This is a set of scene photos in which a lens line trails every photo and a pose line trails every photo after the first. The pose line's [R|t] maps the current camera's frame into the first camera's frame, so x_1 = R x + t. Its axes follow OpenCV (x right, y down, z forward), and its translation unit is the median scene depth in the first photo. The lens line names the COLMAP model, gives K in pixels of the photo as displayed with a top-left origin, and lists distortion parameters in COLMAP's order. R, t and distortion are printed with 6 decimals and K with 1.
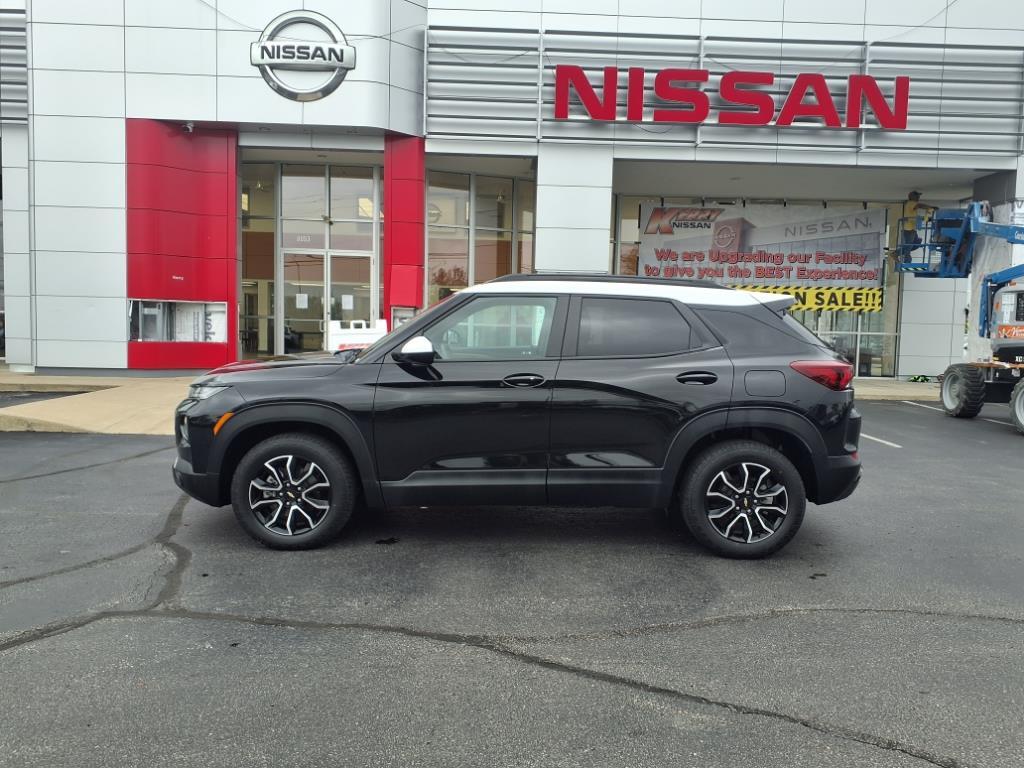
lens RADIAL K [[809.5, 0, 510.9], [0, 809.5, 376.5], [0, 0, 1]] dist [0.008716, -0.009030]
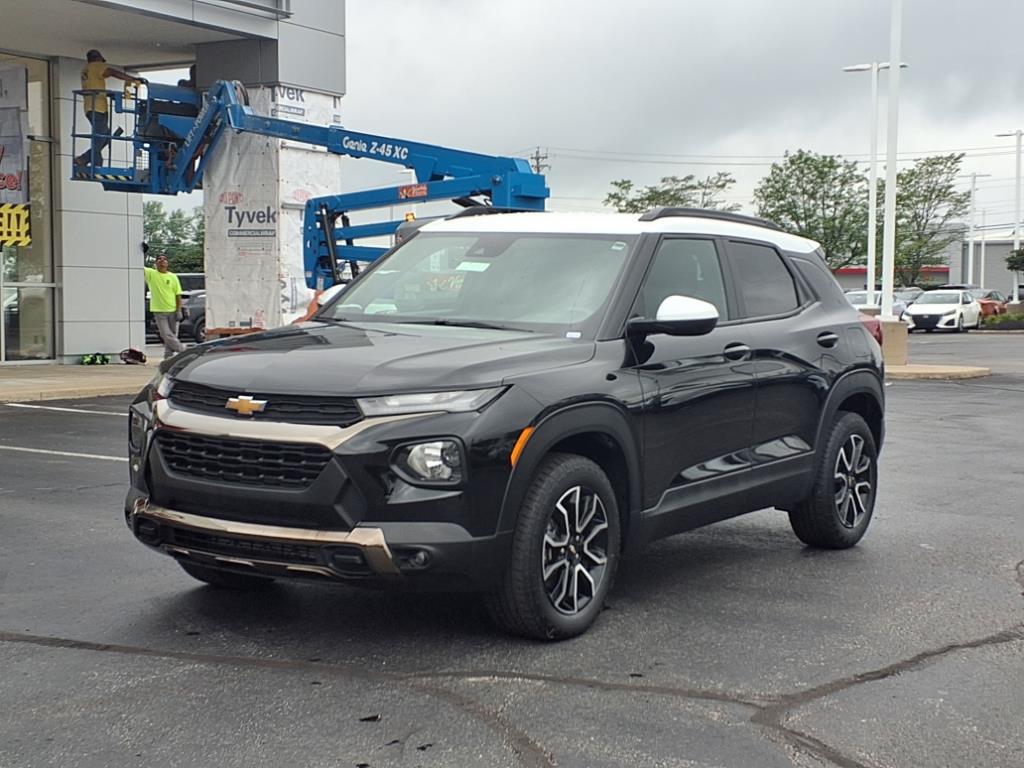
lens RADIAL K [[1592.1, 0, 510.3], [0, 1592.1, 390.2], [0, 0, 1]] dist [0.105293, 0.000000]
pose [[0.558841, -0.062902, 0.826886, -0.384182], [0.051490, 0.997827, 0.041107, -0.009141], [-0.827675, 0.019604, 0.560865, 0.098794]]
